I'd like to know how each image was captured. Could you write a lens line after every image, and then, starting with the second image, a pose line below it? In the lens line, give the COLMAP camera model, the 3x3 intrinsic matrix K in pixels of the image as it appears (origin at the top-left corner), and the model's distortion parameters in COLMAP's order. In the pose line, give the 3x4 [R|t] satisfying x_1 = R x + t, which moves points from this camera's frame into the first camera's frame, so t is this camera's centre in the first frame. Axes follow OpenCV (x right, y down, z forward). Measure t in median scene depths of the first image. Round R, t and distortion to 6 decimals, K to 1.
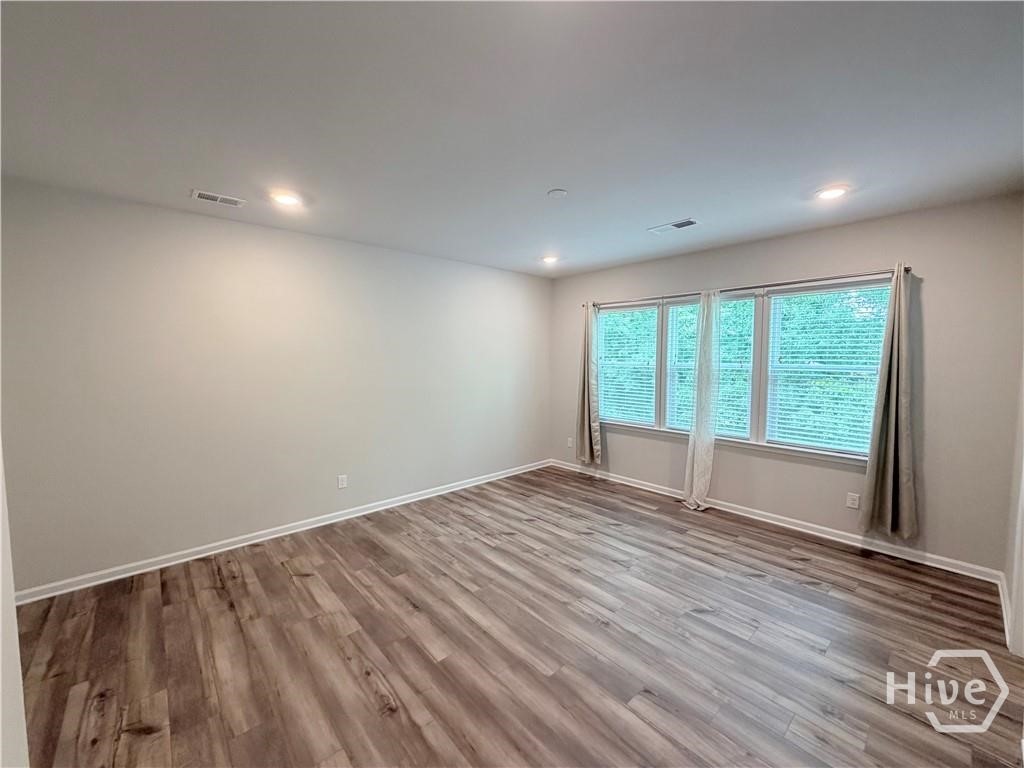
lens RADIAL K [[407.3, 0, 509.5], [0, 407.3, 385.0], [0, 0, 1]] dist [0.000441, 0.000283]
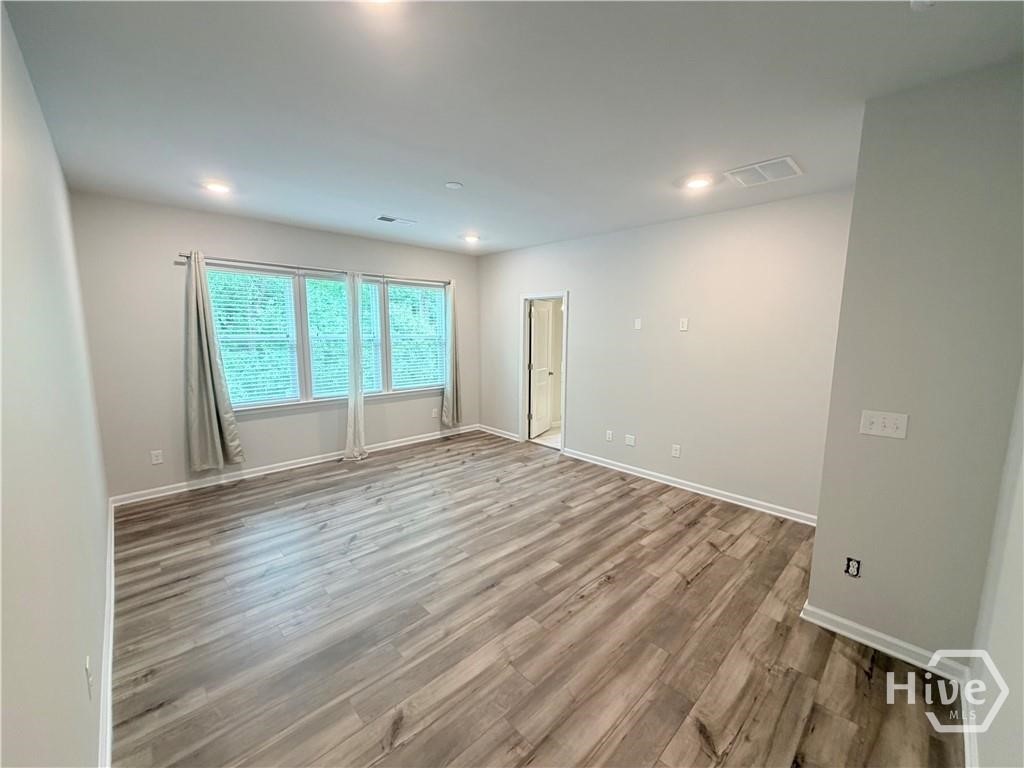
lens RADIAL K [[407.3, 0, 509.5], [0, 407.3, 385.0], [0, 0, 1]] dist [0.000441, 0.000283]
pose [[-0.034235, -0.134098, 0.990377, -0.892120], [0.063633, 0.988654, 0.136064, -0.051281], [-0.997386, 0.067679, -0.025314, 0.744543]]
